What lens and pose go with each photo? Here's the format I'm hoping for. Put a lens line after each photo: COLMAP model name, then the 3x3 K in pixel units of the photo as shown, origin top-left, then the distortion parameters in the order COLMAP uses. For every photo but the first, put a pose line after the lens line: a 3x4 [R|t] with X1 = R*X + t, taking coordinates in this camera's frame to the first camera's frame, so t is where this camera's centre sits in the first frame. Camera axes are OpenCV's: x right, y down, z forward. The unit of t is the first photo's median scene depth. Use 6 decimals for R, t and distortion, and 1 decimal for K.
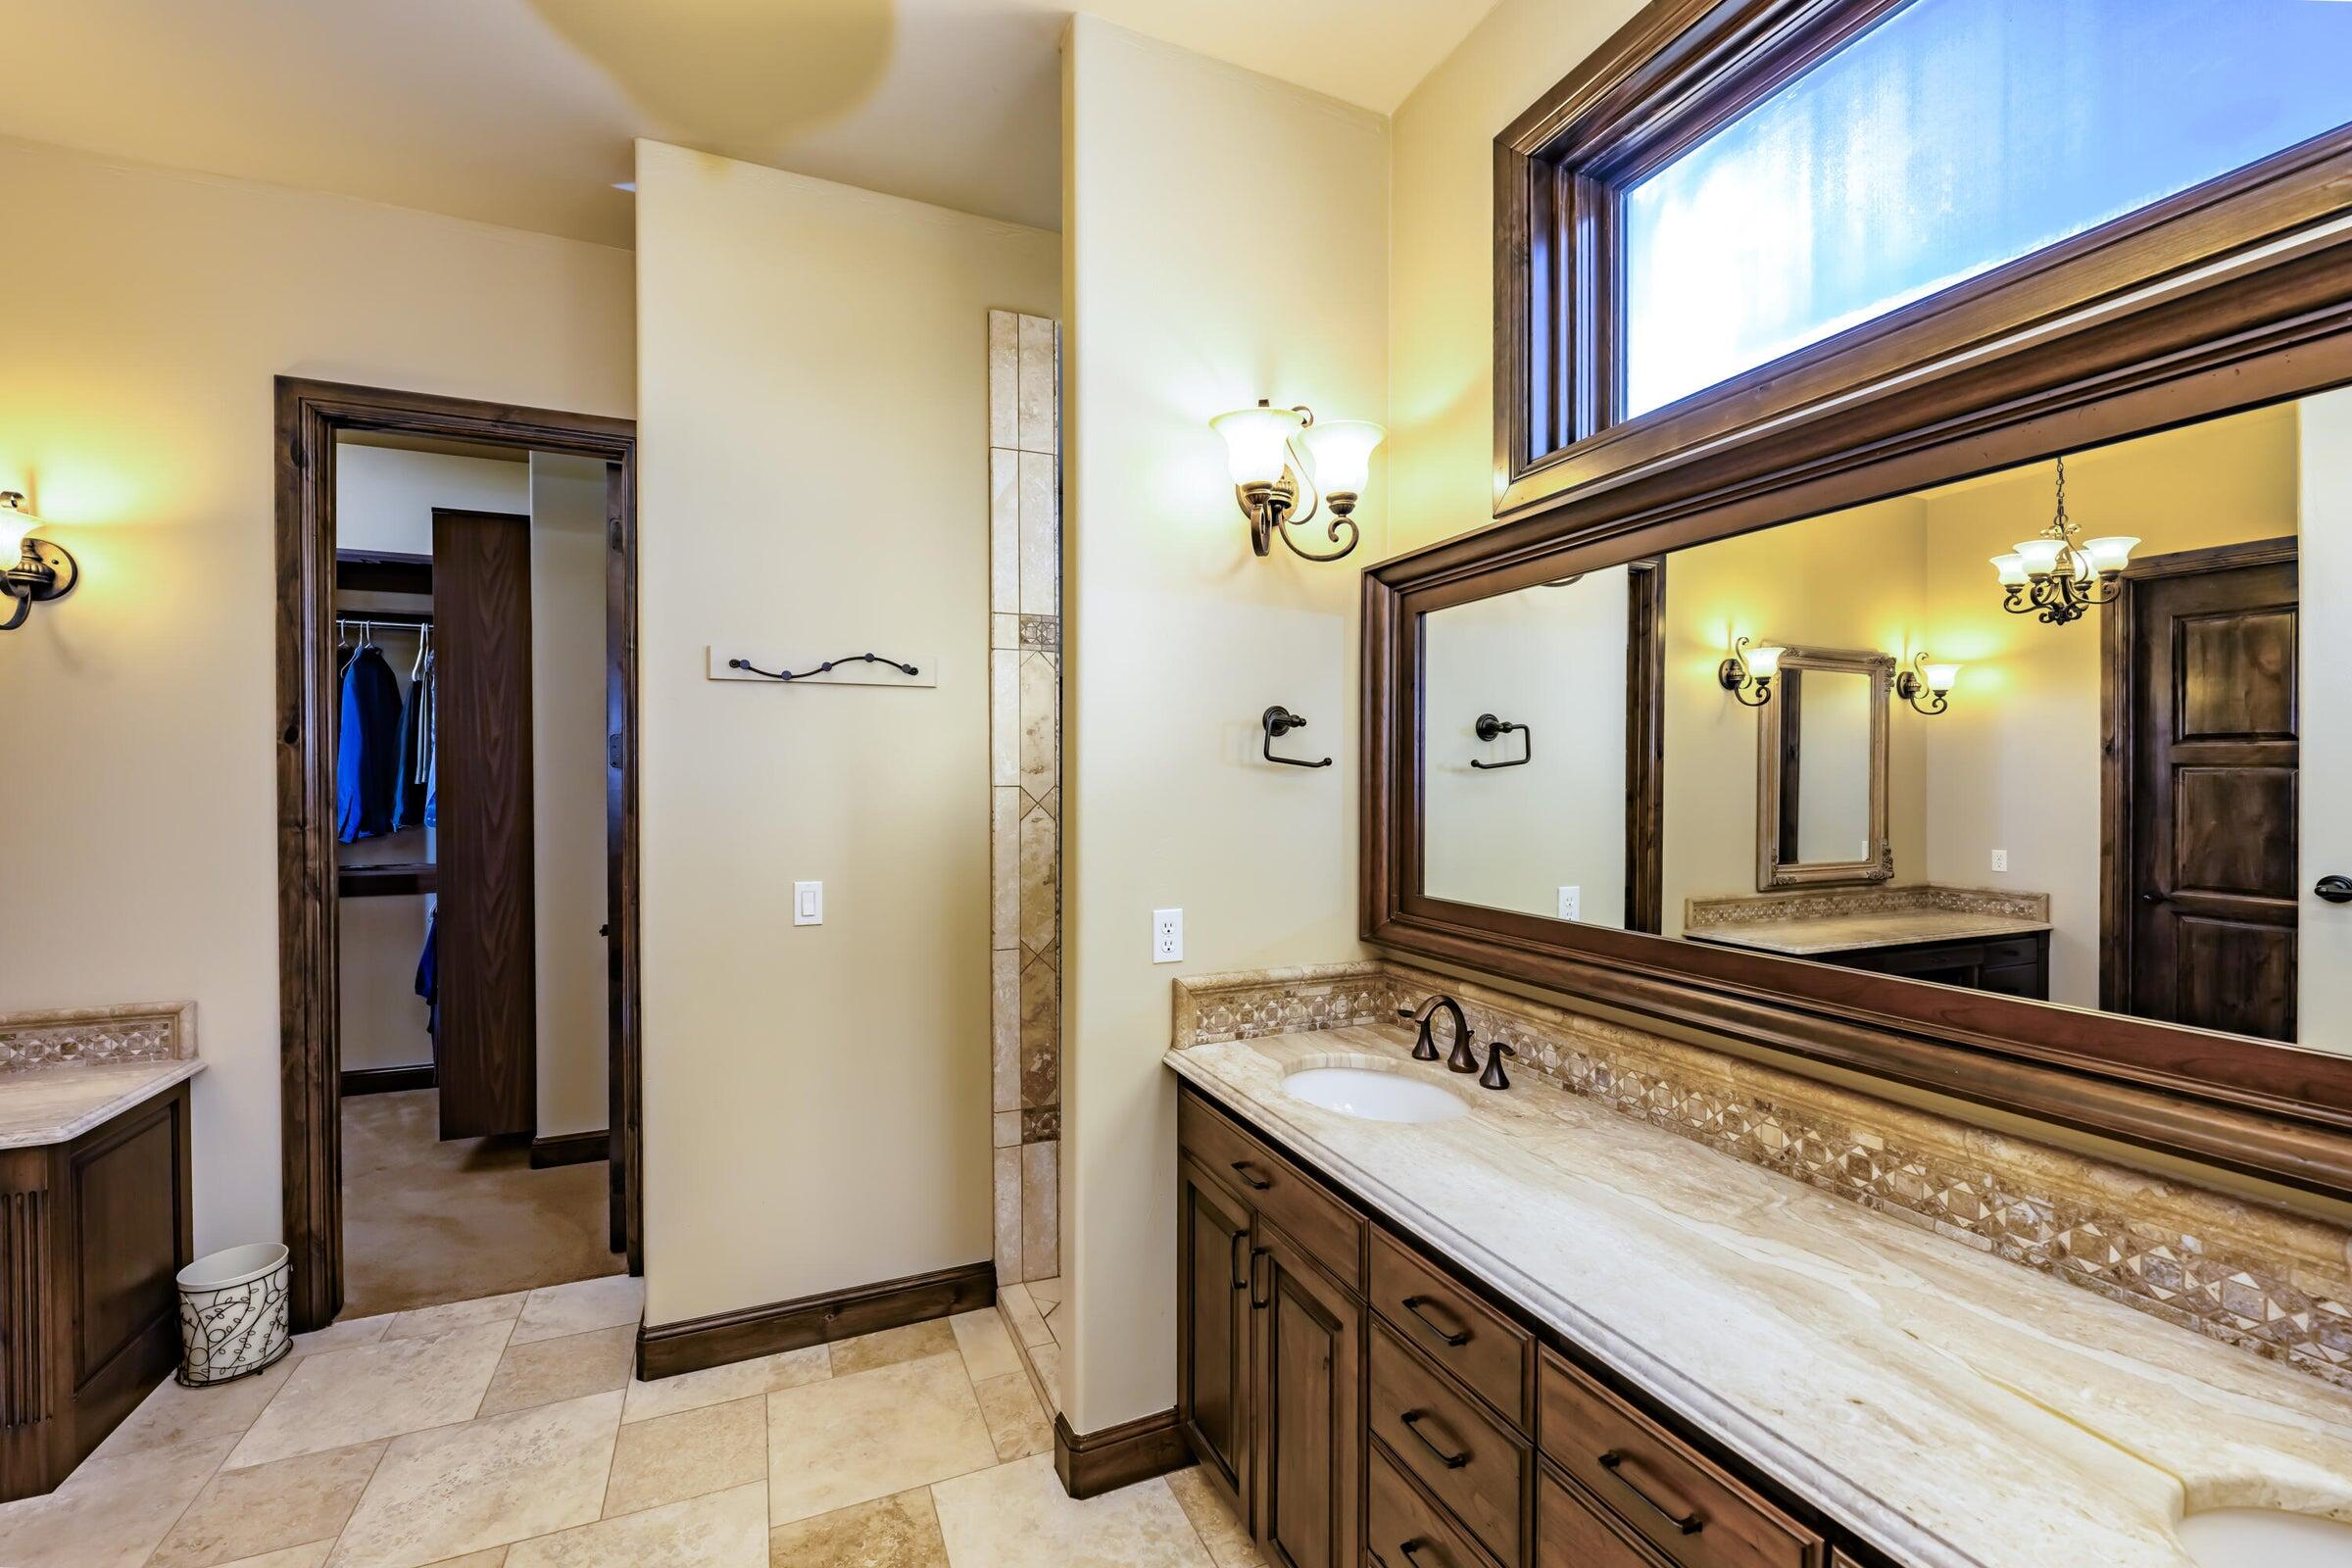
lens RADIAL K [[950.9, 0, 1170.9], [0, 950.9, 795.6], [0, 0, 1]] dist [-0.004779, -0.000385]
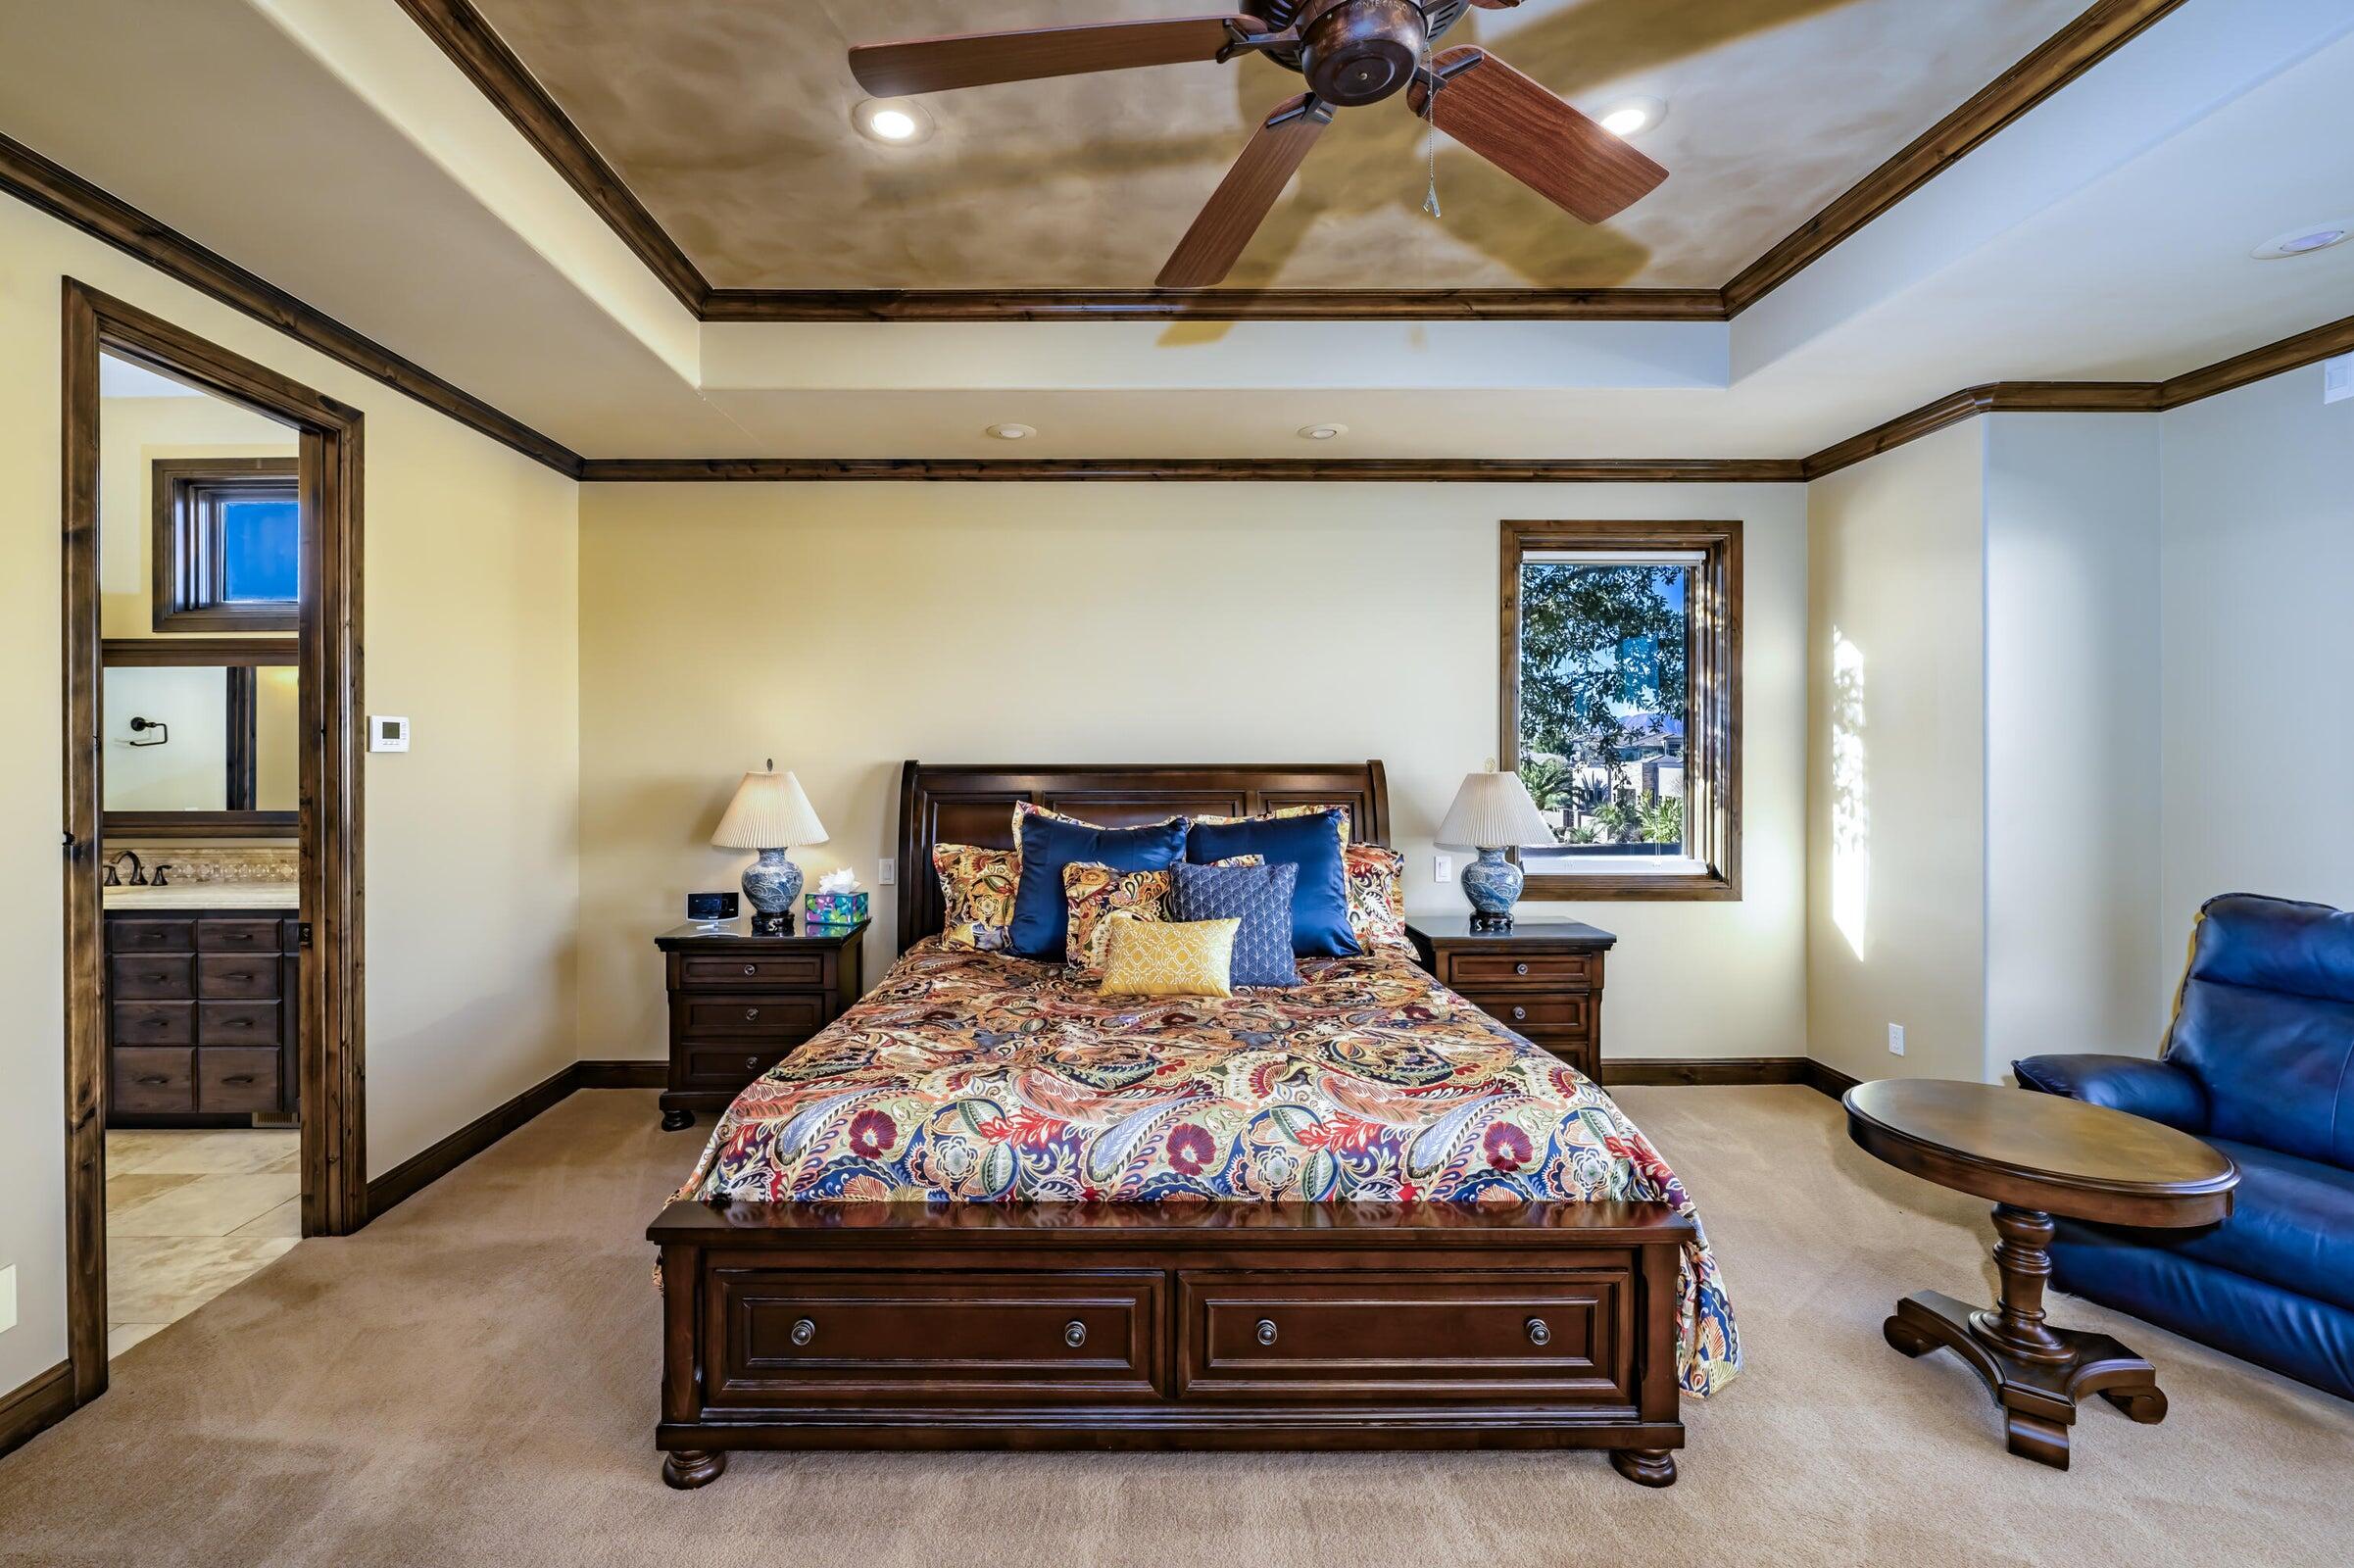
lens RADIAL K [[989.8, 0, 1132.8], [0, 989.8, 752.8], [0, 0, 1]] dist [-0.006714, 0.000018]
pose [[0.369451, 0.000461, 0.929250, -0.869402], [0.012340, 0.999909, -0.005402, 0.023823], [-0.929168, 0.013463, 0.369412, -1.802235]]
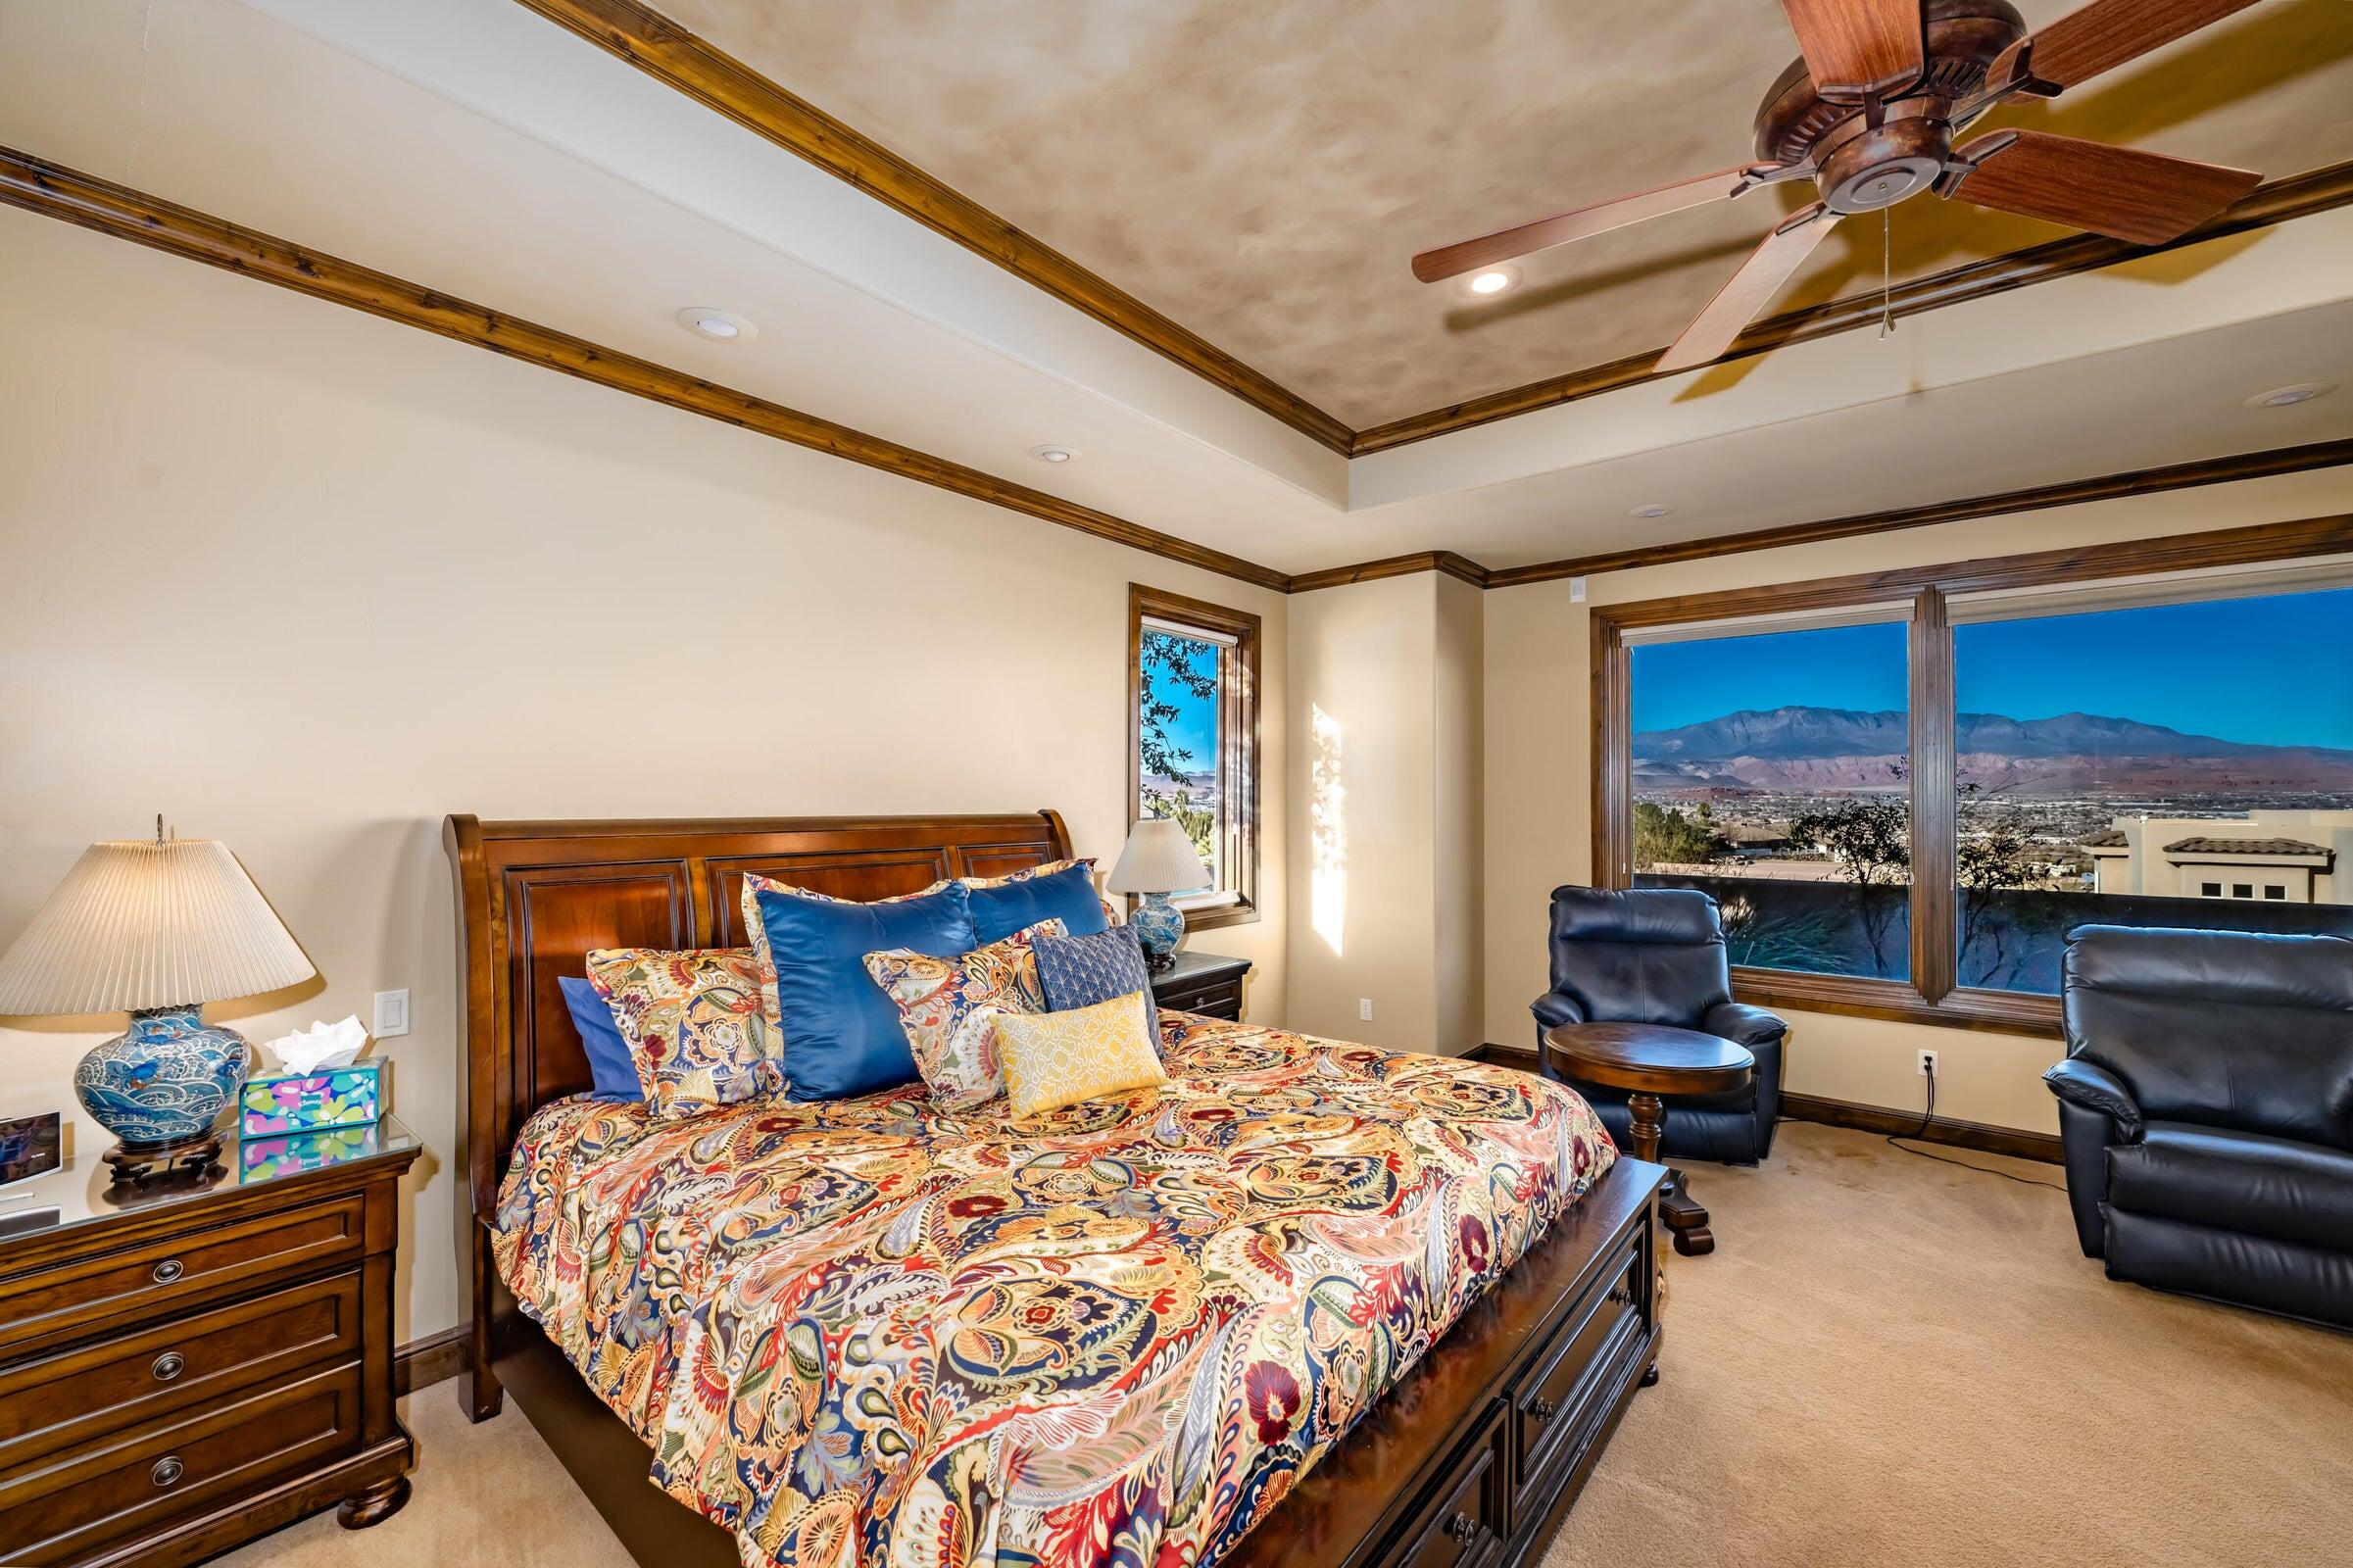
lens RADIAL K [[951.3, 0, 1171.4], [0, 951.3, 795.6], [0, 0, 1]] dist [-0.004779, -0.000385]
pose [[-0.467047, 0.006224, 0.884211, -0.549049], [0.010820, 0.999941, -0.001324, 0.010527], [-0.884167, 0.008949, -0.467086, -0.839614]]
